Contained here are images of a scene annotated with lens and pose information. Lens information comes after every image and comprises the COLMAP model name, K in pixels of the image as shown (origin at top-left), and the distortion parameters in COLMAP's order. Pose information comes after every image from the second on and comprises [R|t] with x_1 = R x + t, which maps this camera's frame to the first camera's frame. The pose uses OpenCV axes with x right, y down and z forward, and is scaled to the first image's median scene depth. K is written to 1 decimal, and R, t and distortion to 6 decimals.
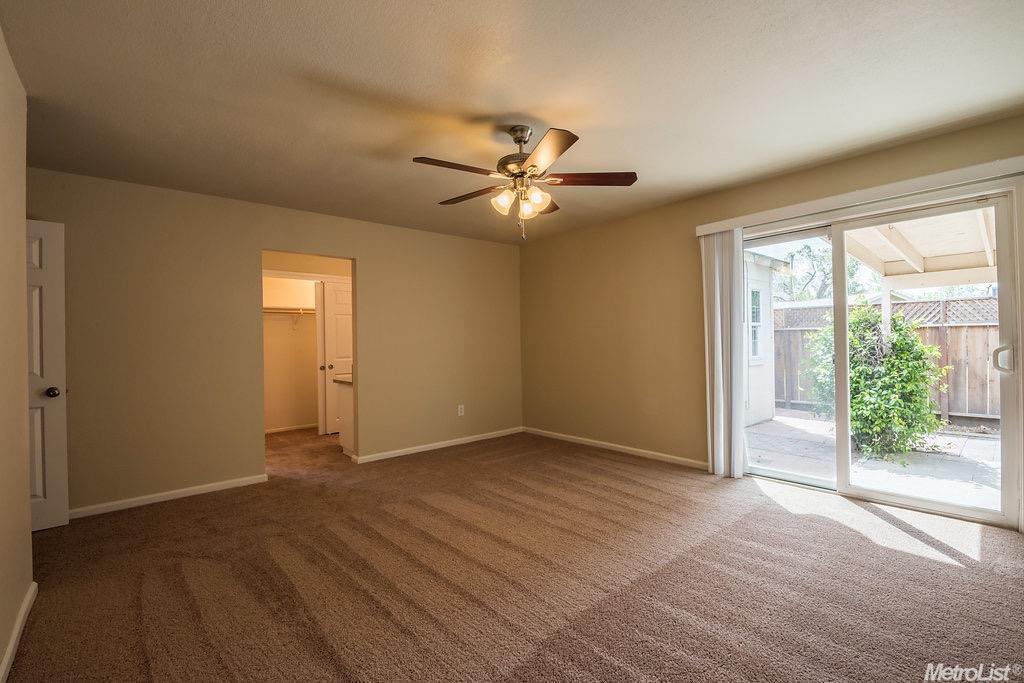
lens RADIAL K [[441.8, 0, 512.0], [0, 441.8, 341.5], [0, 0, 1]] dist [-0.001452, -0.000208]
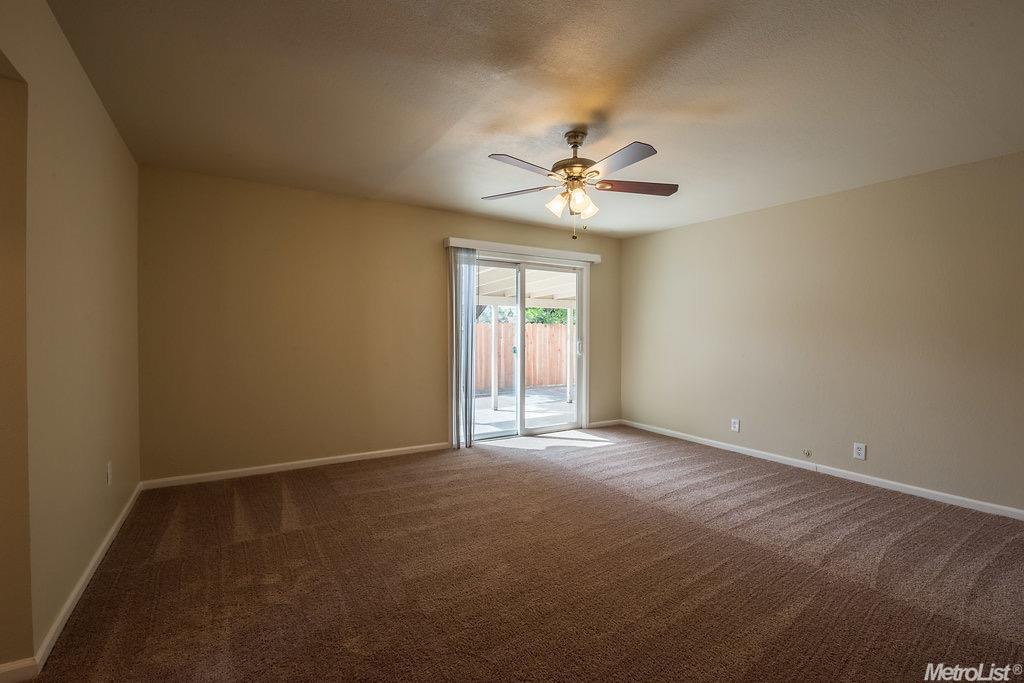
lens RADIAL K [[450.9, 0, 512.0], [0, 450.9, 341.5], [0, 0, 1]] dist [-0.000526, -0.009473]
pose [[0.165953, 0.003915, 0.986126, -0.854386], [-0.004480, 0.999985, -0.003216, 0.015941], [-0.986124, -0.003885, 0.165968, 0.777662]]
